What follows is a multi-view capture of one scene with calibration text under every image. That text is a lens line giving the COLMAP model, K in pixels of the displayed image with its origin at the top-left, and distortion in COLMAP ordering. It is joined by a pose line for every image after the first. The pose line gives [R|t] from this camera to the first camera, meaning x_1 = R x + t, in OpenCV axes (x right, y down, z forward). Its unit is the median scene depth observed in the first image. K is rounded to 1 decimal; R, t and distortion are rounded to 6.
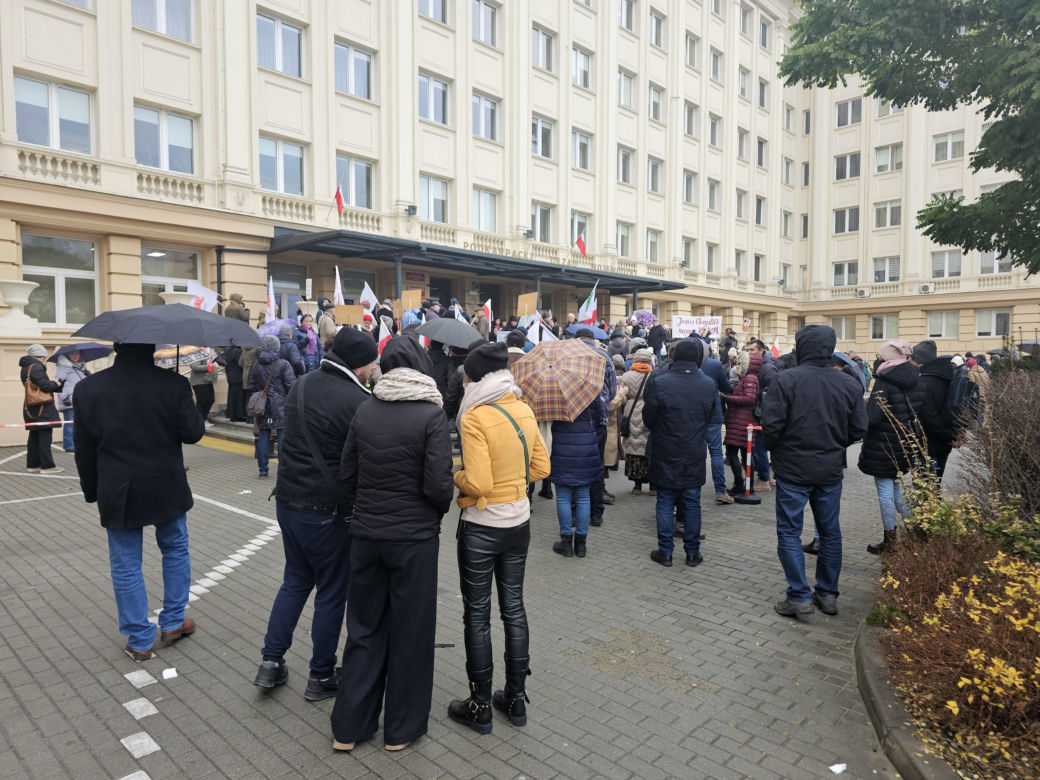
lens RADIAL K [[690.6, 0, 516.7], [0, 690.6, 388.0], [0, 0, 1]] dist [0.048744, -0.035195]
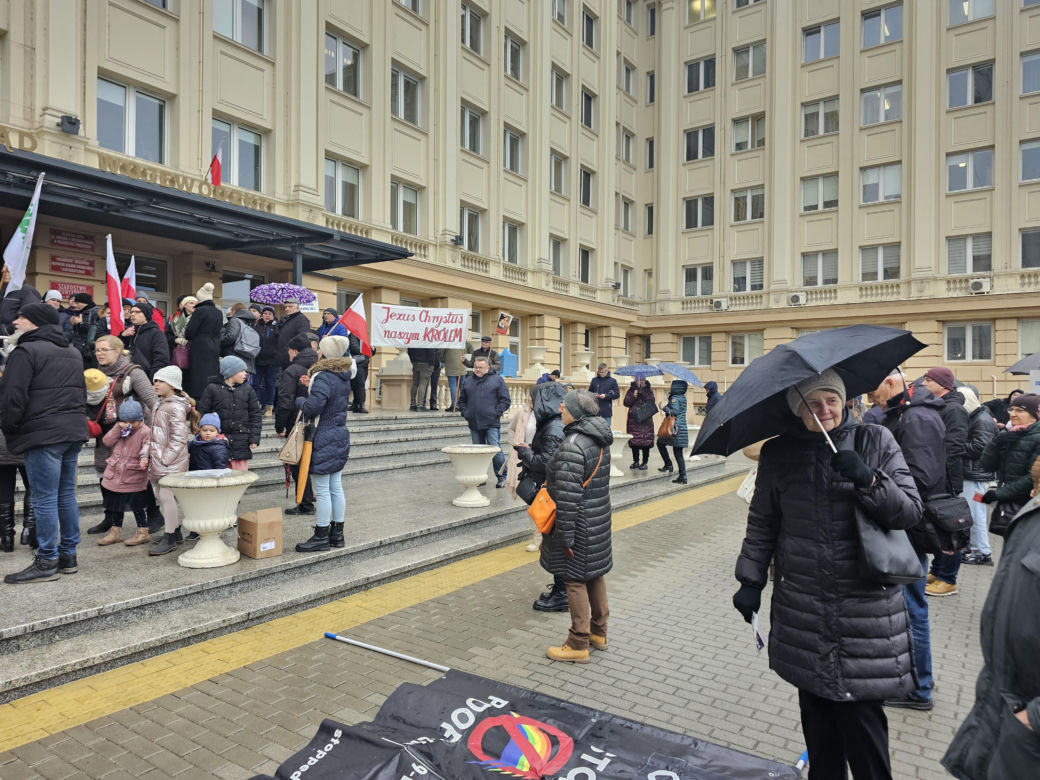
lens RADIAL K [[690.6, 0, 516.7], [0, 690.6, 388.0], [0, 0, 1]] dist [0.048744, -0.035195]
pose [[0.985907, 0.008218, 0.167093, 0.214090], [-0.001245, 0.999125, -0.041796, -0.017746], [-0.167291, 0.040999, 0.985055, 0.415063]]
